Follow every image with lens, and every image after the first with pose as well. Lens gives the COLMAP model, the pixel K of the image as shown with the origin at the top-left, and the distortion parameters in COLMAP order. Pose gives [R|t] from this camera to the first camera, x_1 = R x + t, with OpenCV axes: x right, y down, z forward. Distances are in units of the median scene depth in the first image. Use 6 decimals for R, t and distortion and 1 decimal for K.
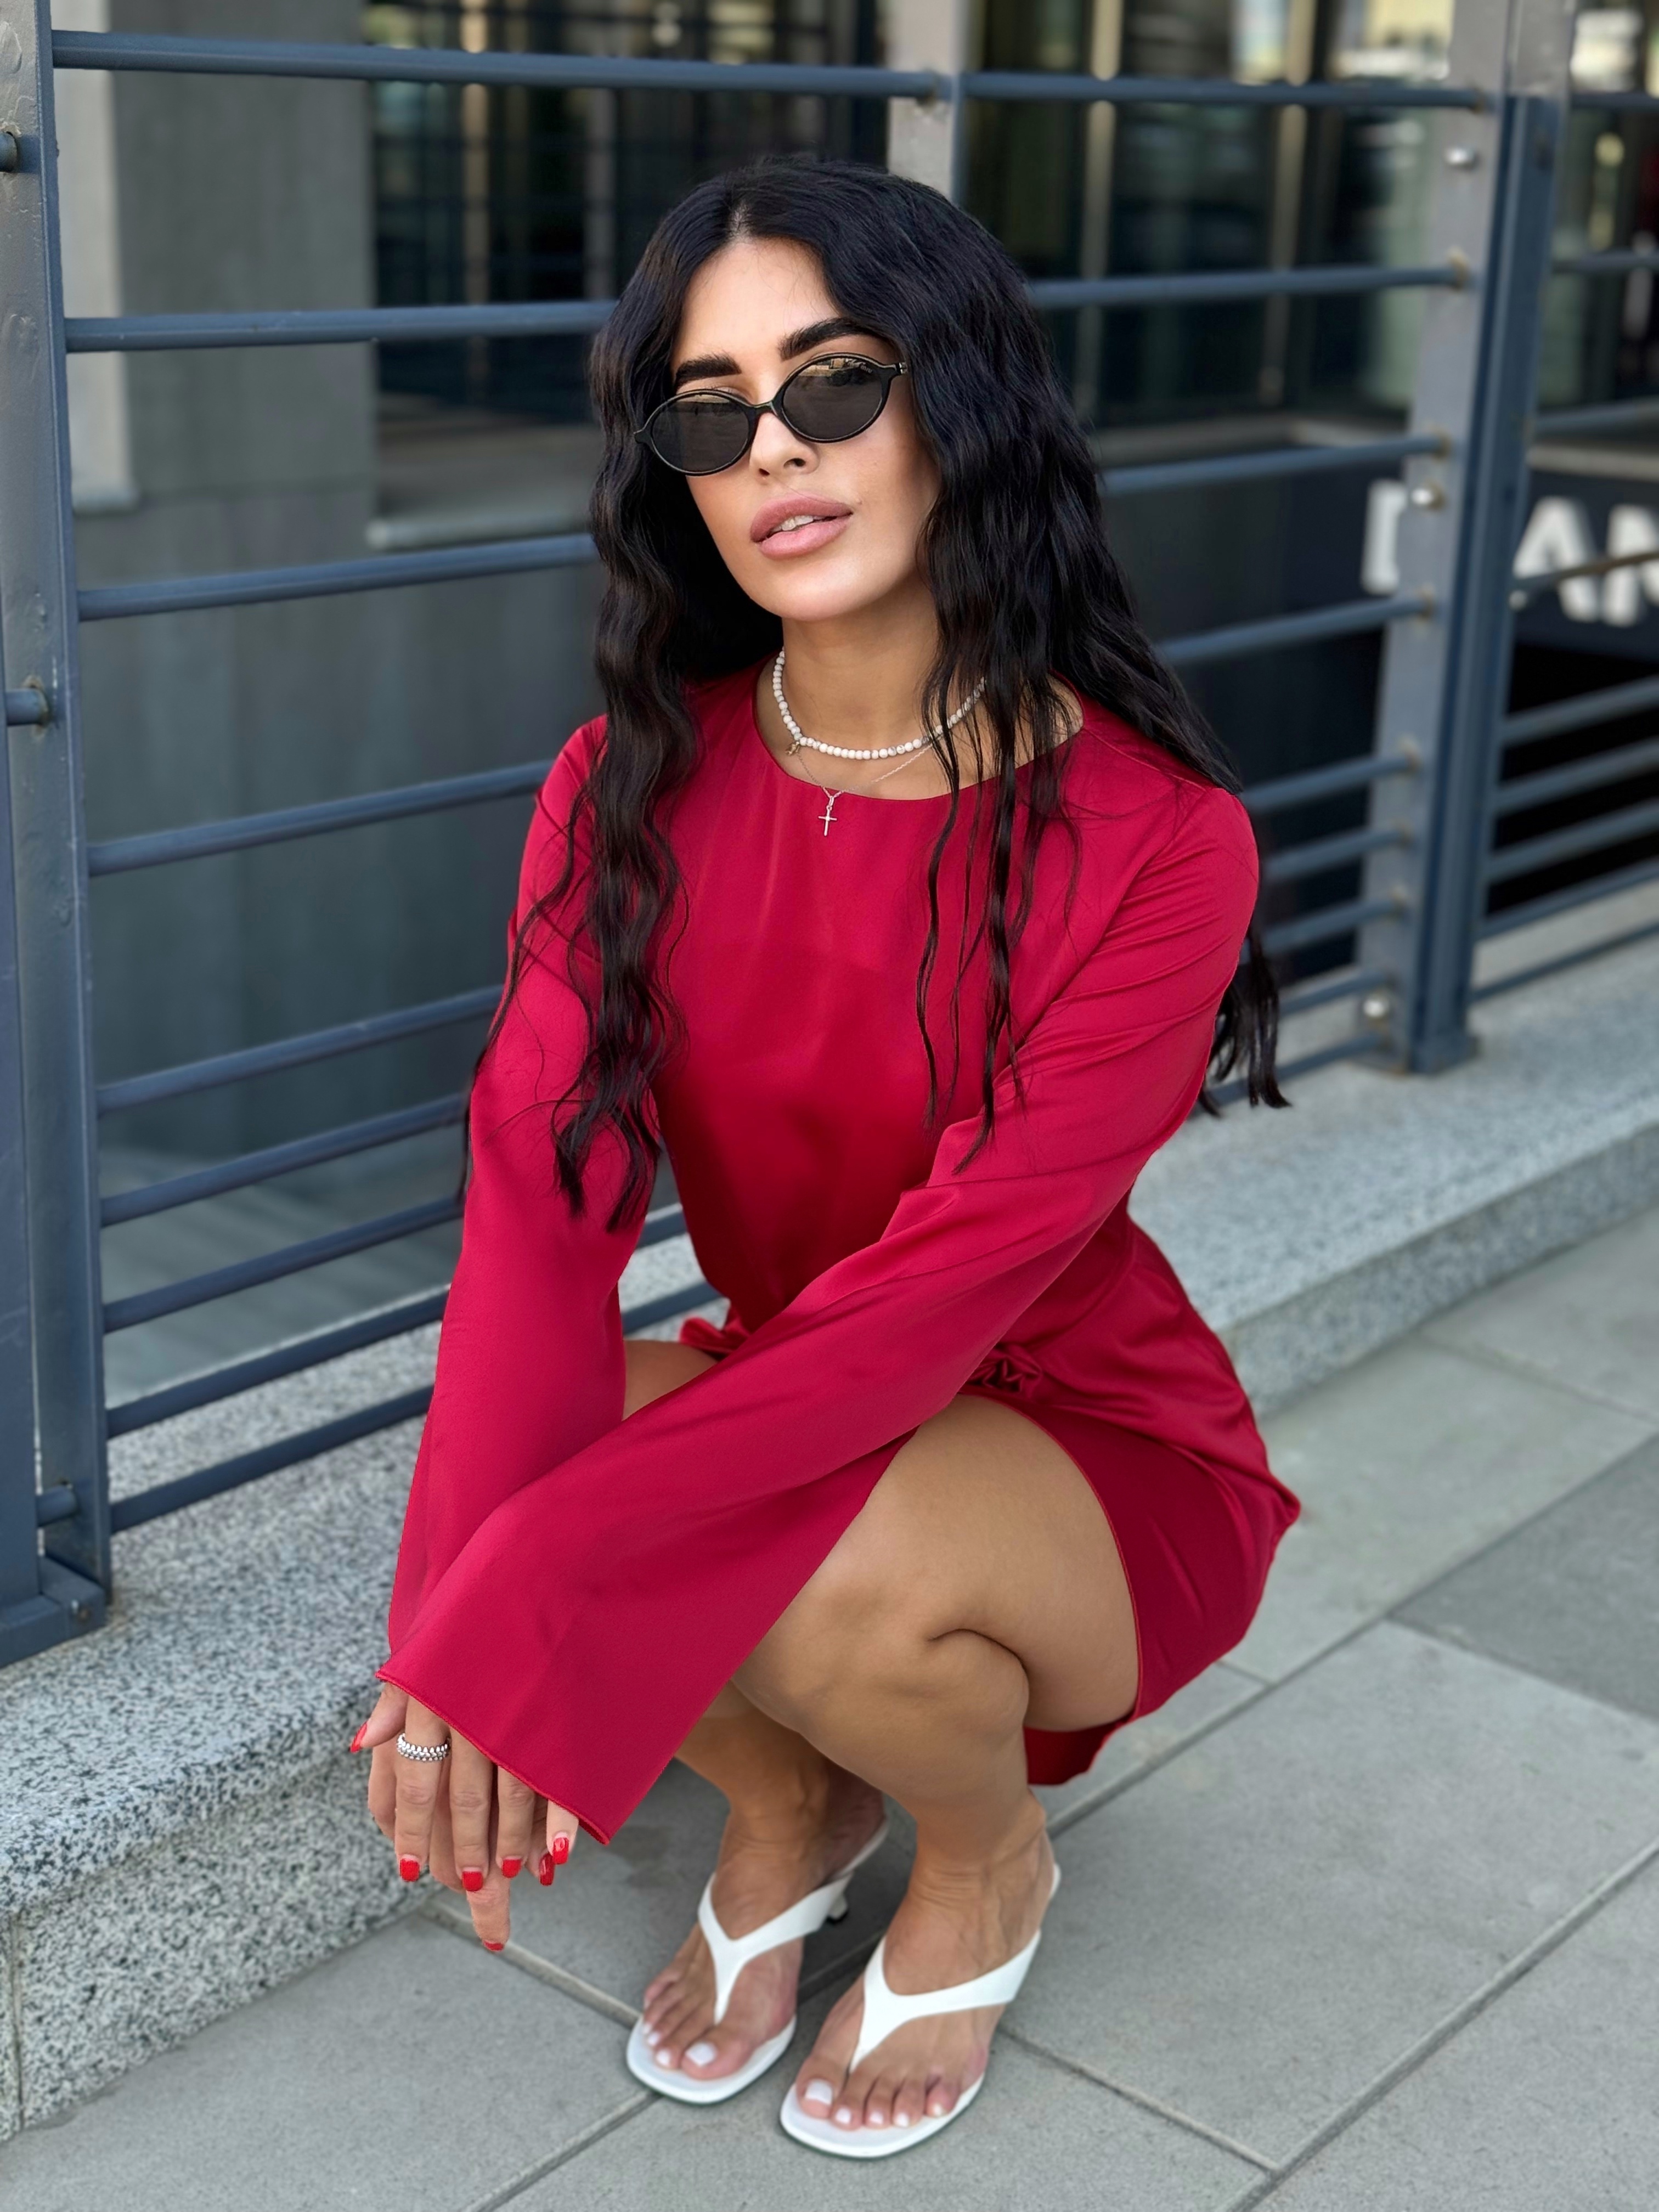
lens RADIAL K [[3050.9, 0, 838.0], [0, 3050.9, 1106.1], [0, 0, 1]] dist [0.026389, 0.000000]
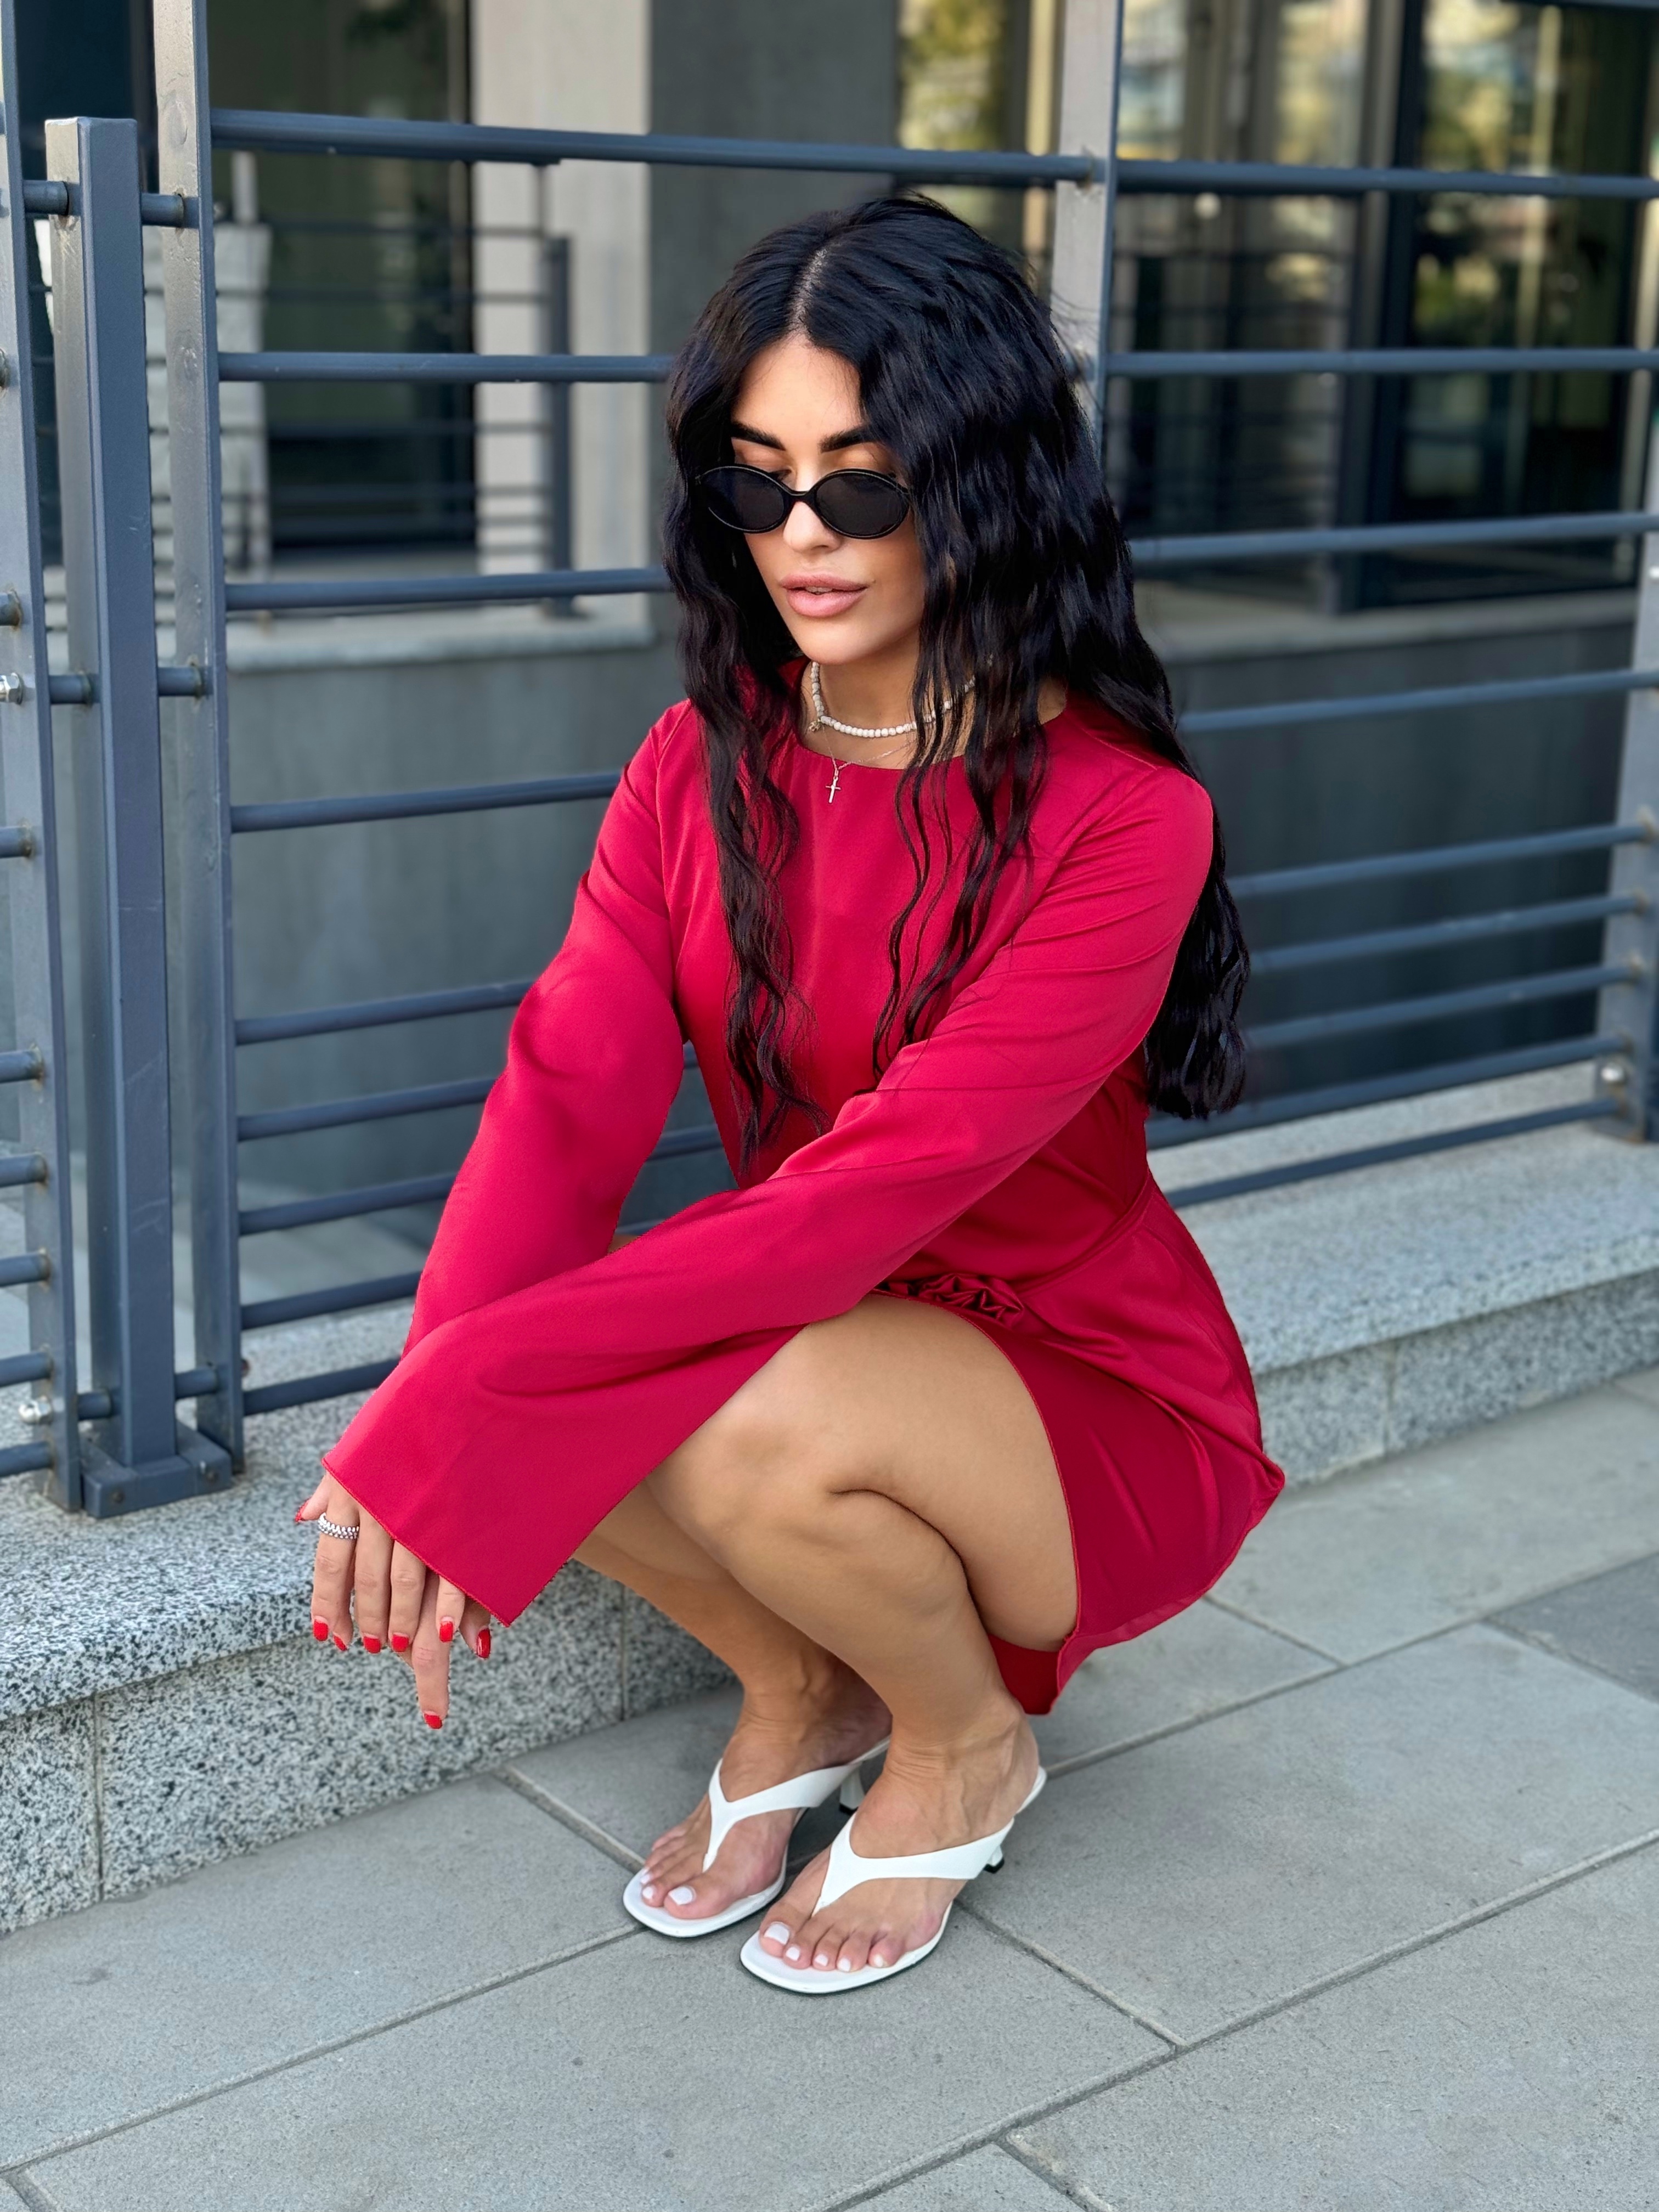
lens RADIAL K [[3050.9, 0, 812.5], [0, 3050.9, 1104.1], [0, 0, 1]] dist [0.026389, 0.000000]
pose [[0.979540, 0.044272, -0.196319, 0.199375], [-0.054628, 0.997369, -0.047649, 0.071001], [0.193693, 0.057398, 0.979382, -0.092117]]
